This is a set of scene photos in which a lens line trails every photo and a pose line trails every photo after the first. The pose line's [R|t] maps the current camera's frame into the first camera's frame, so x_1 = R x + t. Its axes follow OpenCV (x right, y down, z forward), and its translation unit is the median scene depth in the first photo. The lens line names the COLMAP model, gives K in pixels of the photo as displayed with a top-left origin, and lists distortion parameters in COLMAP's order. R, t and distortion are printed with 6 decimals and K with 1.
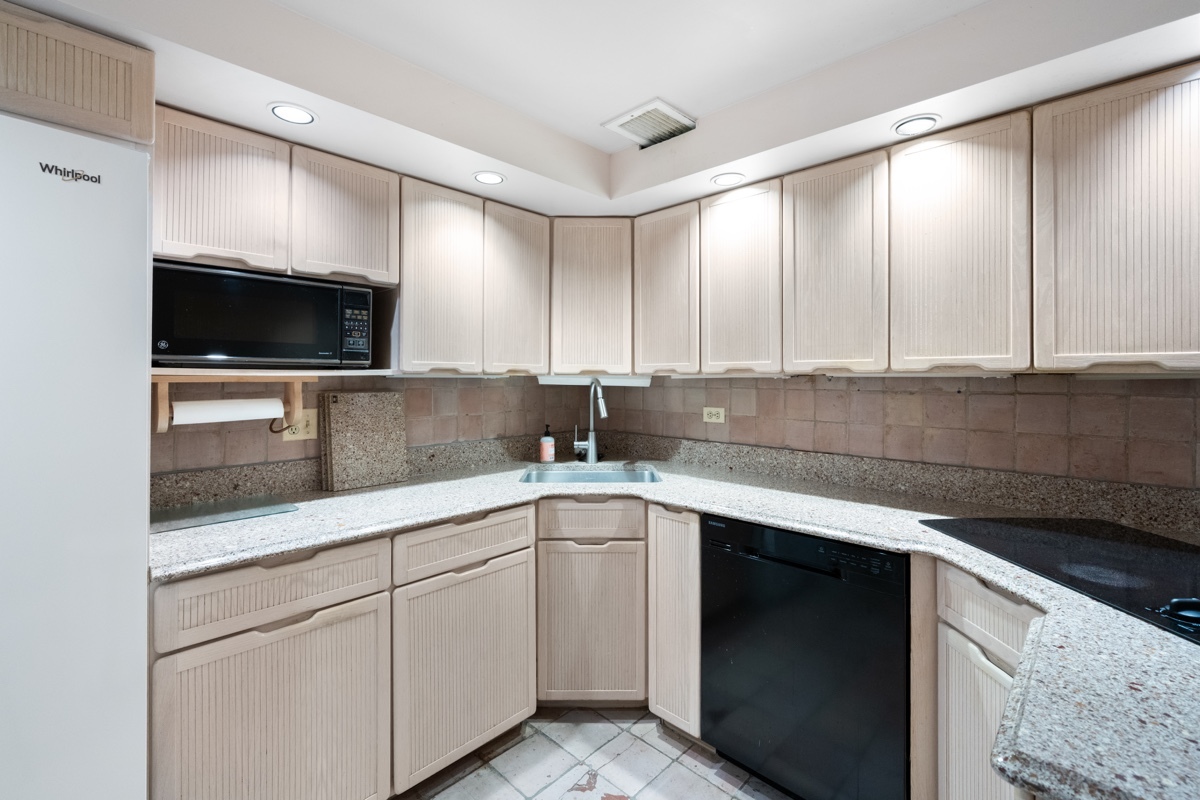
lens RADIAL K [[521.0, 0, 599.3], [0, 521.0, 373.7], [0, 0, 1]] dist [-0.001251, 0.000176]
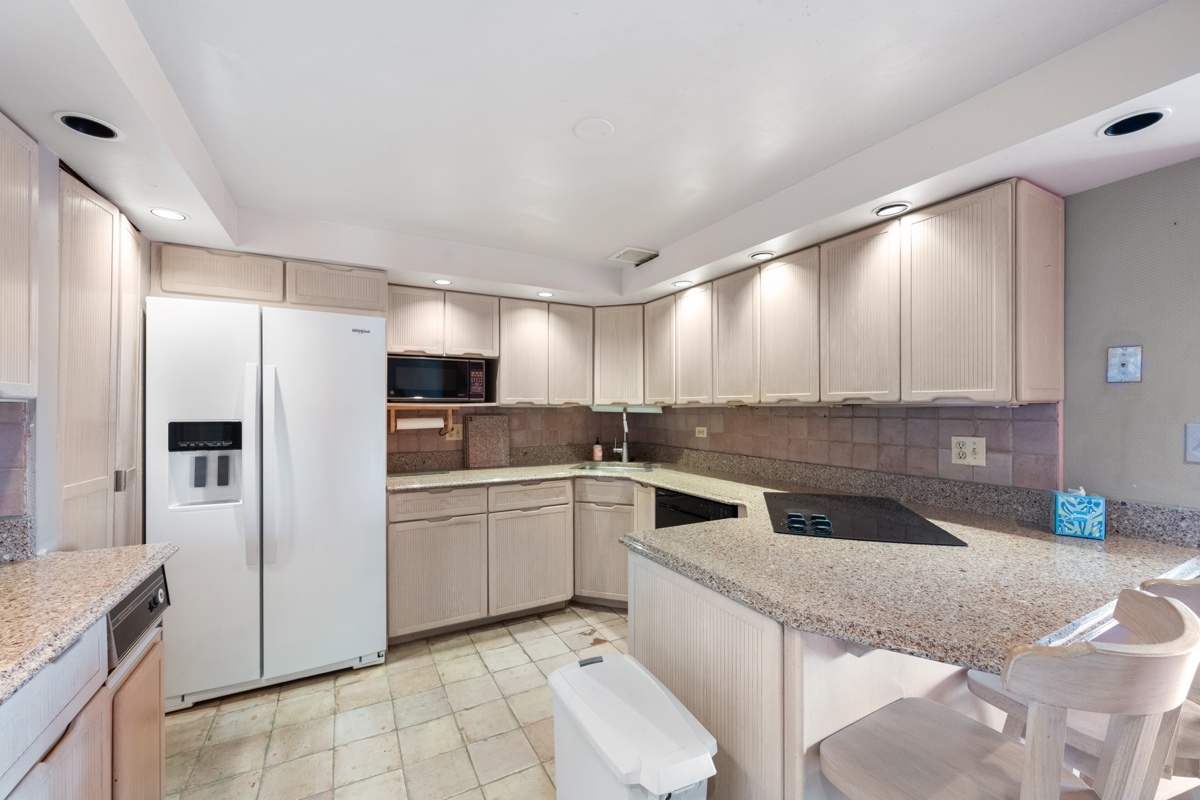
lens RADIAL K [[479.7, 0, 600.1], [0, 479.7, 407.3], [0, 0, 1]] dist [-0.000238, -0.000078]
pose [[0.952757, -0.001122, -0.303730, 0.490402], [0.003341, 0.999971, 0.006788, -0.002948], [0.303714, -0.007482, 0.952734, -0.531144]]
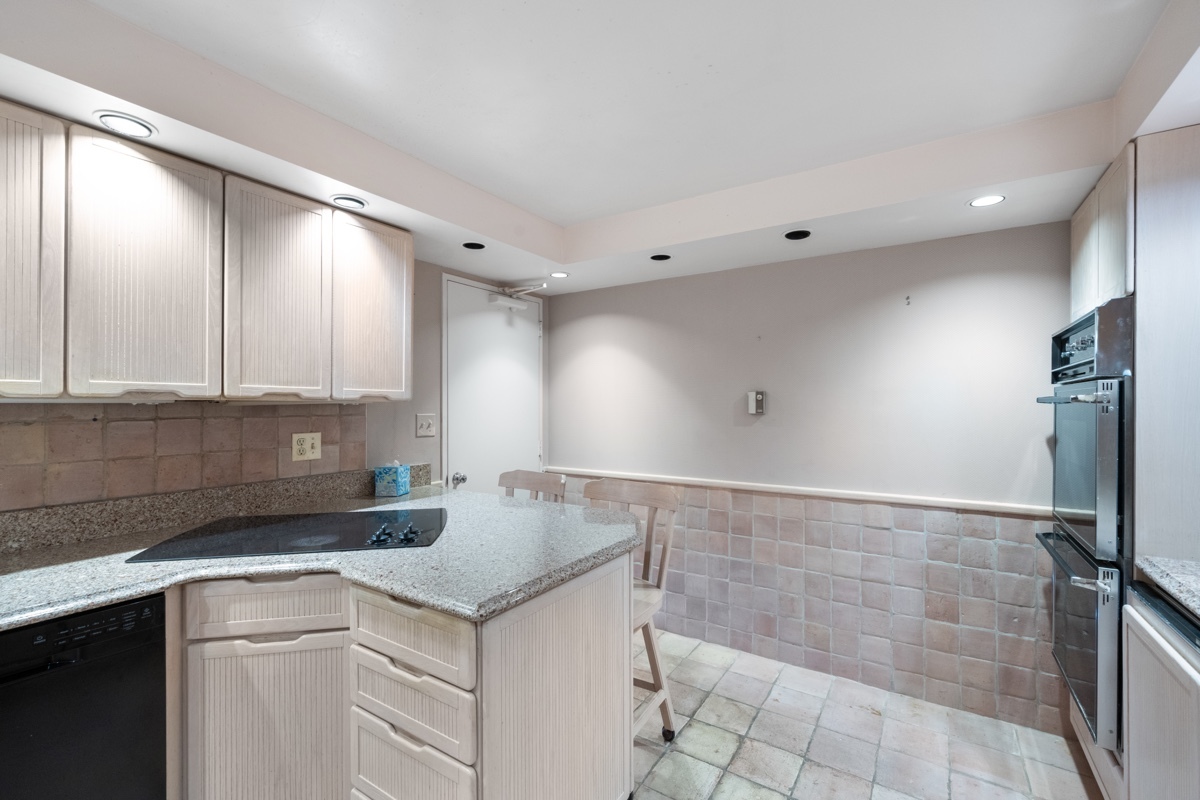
lens RADIAL K [[512.2, 0, 602.3], [0, 512.2, 402.1], [0, 0, 1]] dist [-0.000648, 0.000493]
pose [[-0.191413, 0.002597, 0.981506, -0.356975], [-0.008363, 0.999956, -0.004277, 0.000726], [-0.981474, -0.009026, -0.191383, 0.301017]]
